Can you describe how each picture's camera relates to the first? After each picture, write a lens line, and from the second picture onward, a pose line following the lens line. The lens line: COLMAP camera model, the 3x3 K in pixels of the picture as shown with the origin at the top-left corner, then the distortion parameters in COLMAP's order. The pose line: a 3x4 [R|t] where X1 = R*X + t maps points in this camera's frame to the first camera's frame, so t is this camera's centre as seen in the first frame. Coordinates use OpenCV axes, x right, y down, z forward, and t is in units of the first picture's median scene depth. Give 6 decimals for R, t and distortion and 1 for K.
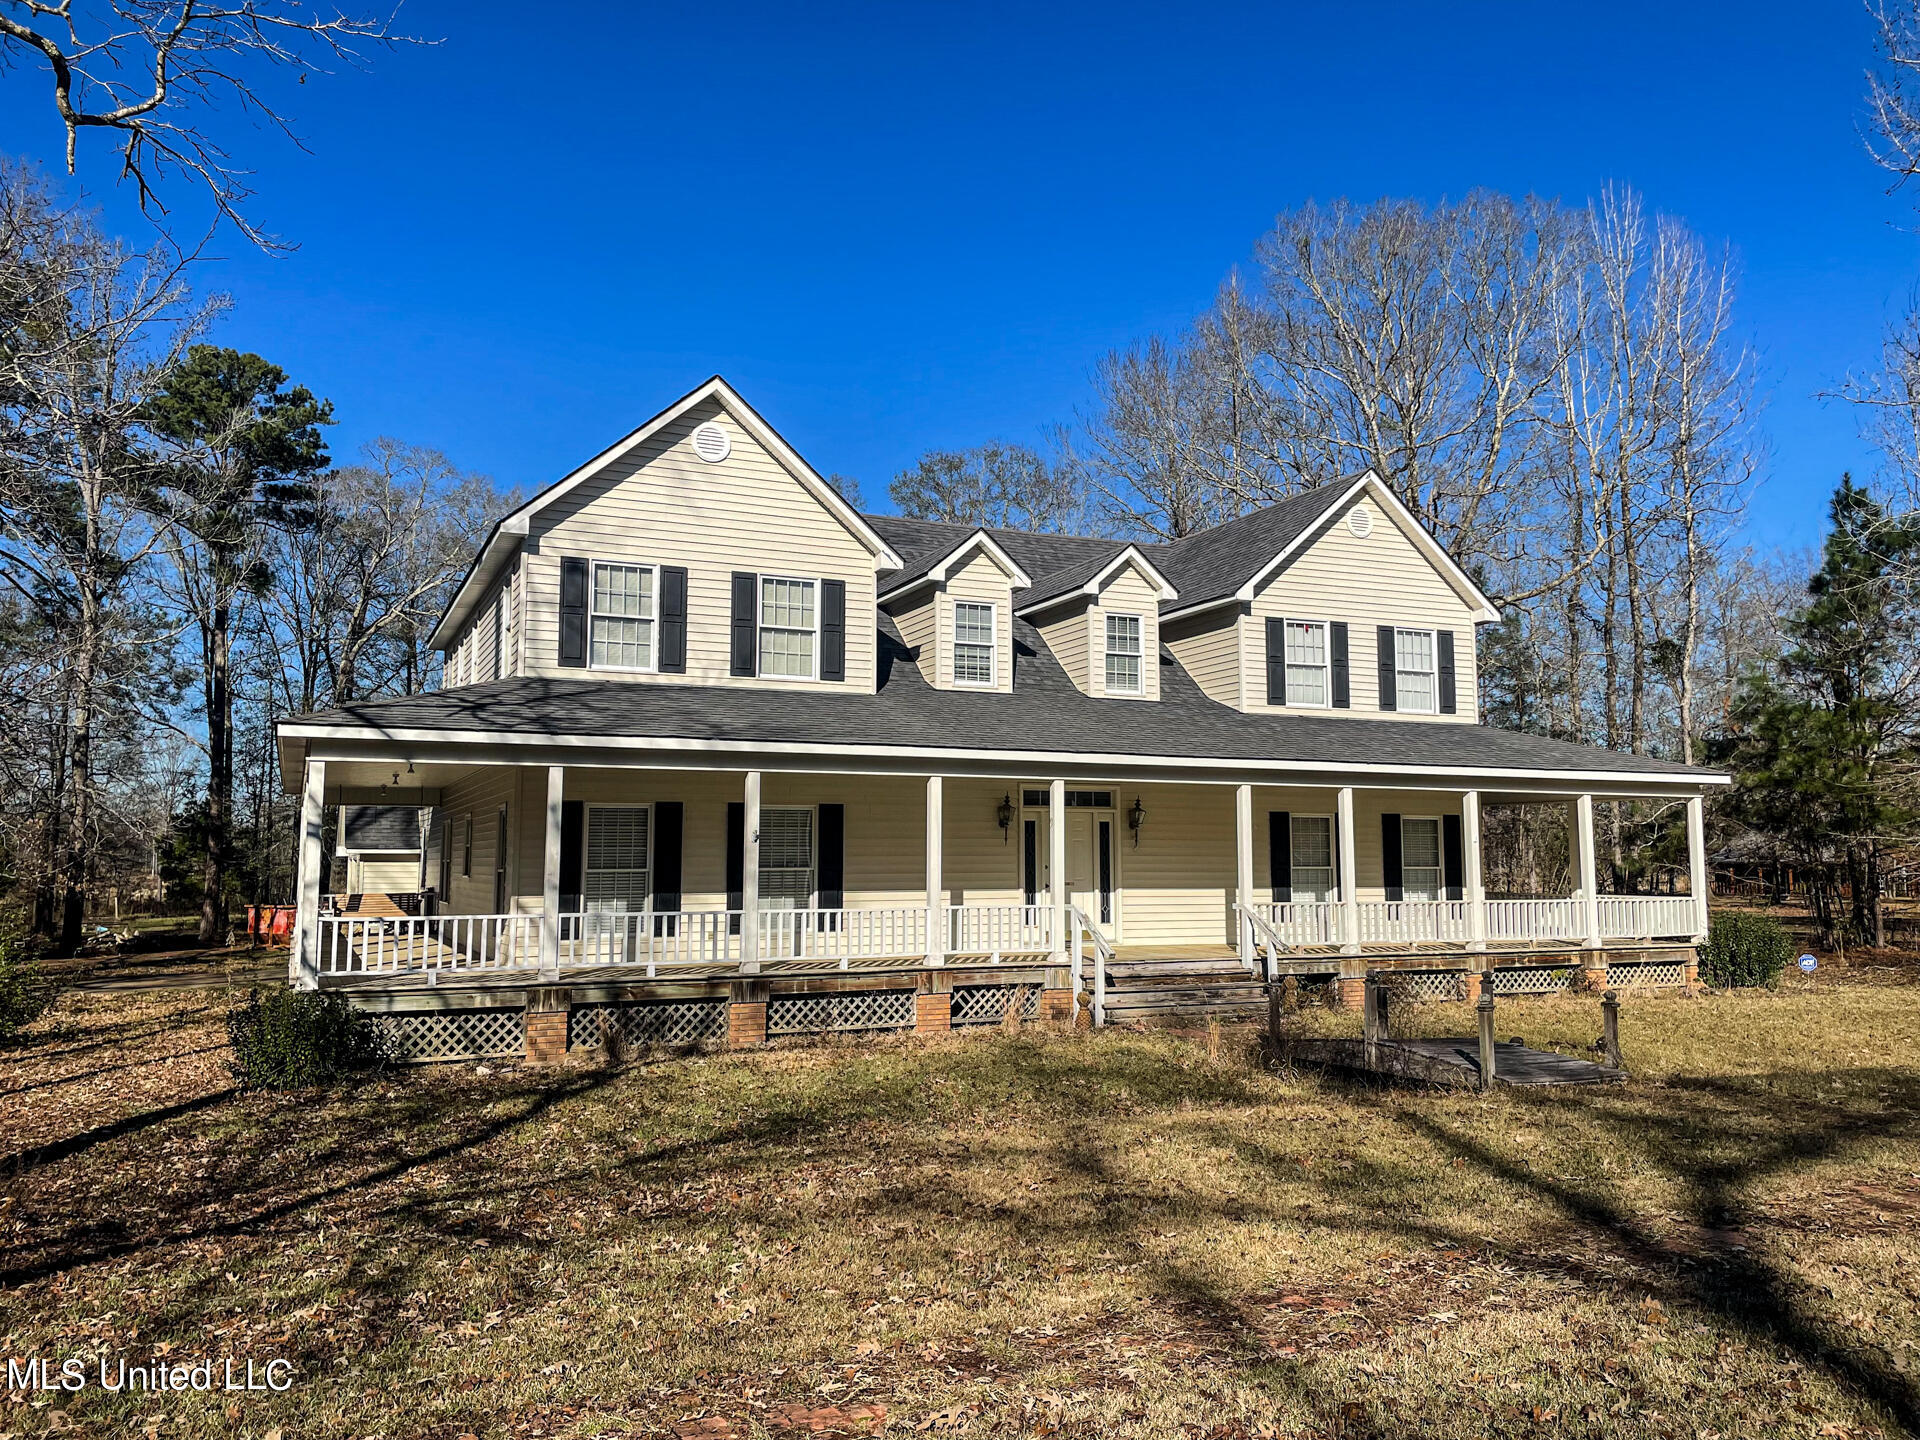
lens RADIAL K [[1413.3, 0, 969.2], [0, 1413.3, 735.2], [0, 0, 1]] dist [0.156475, 0.000817]
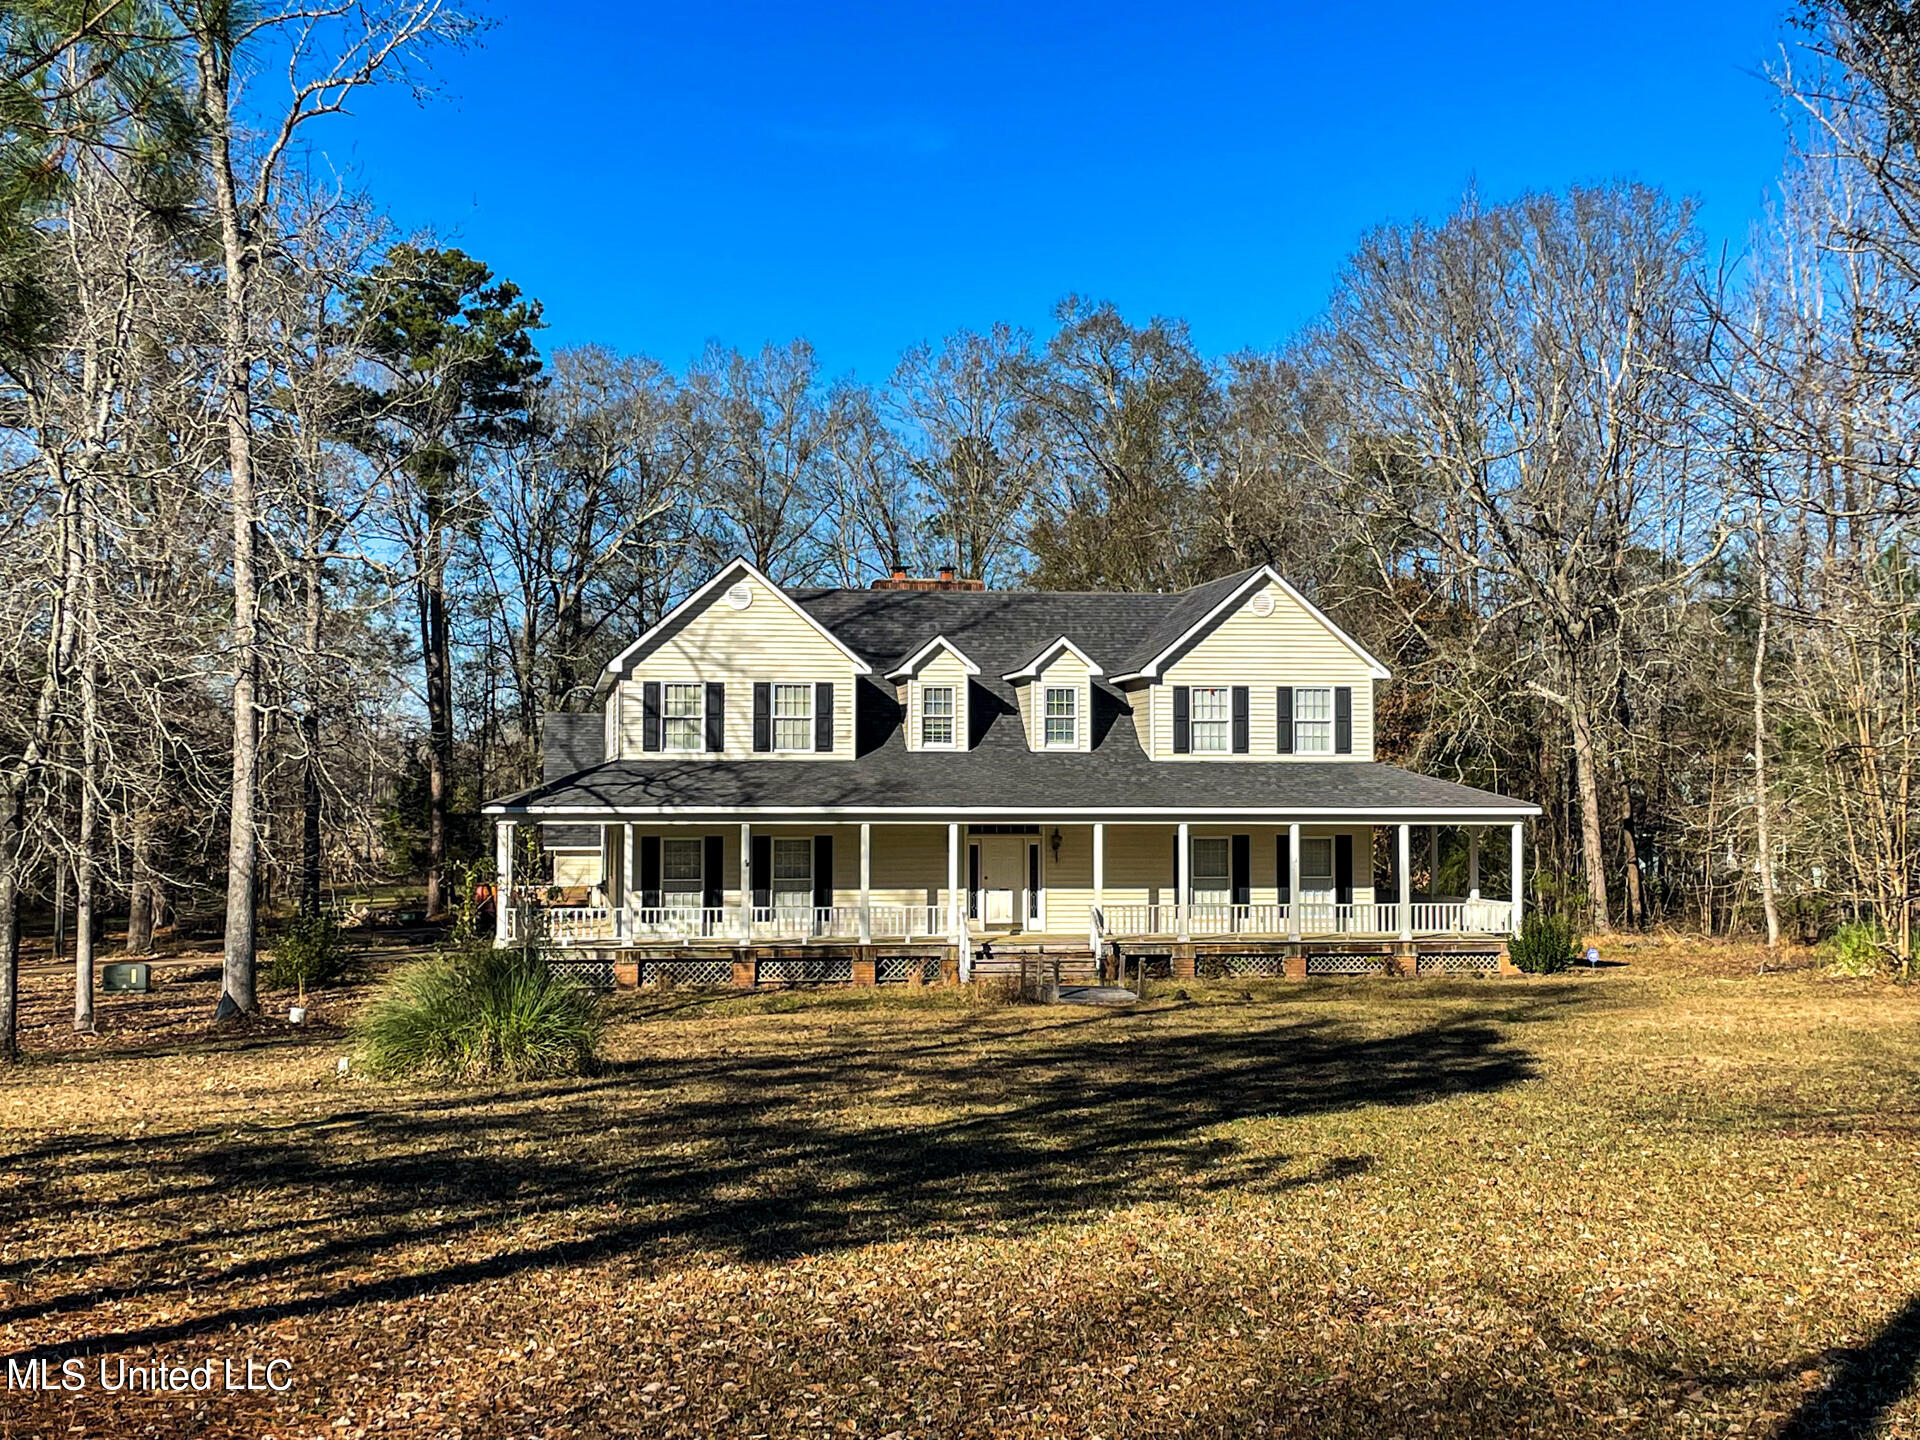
lens RADIAL K [[2585.0, 0, 960.0], [0, 2585.0, 720.0], [0, 0, 1]] dist [0.520508, -0.000404]
pose [[0.963148, -0.008962, -0.268824, 0.677514], [0.023436, 0.998440, 0.050681, -0.181927], [0.267950, -0.055113, 0.961855, -1.374886]]
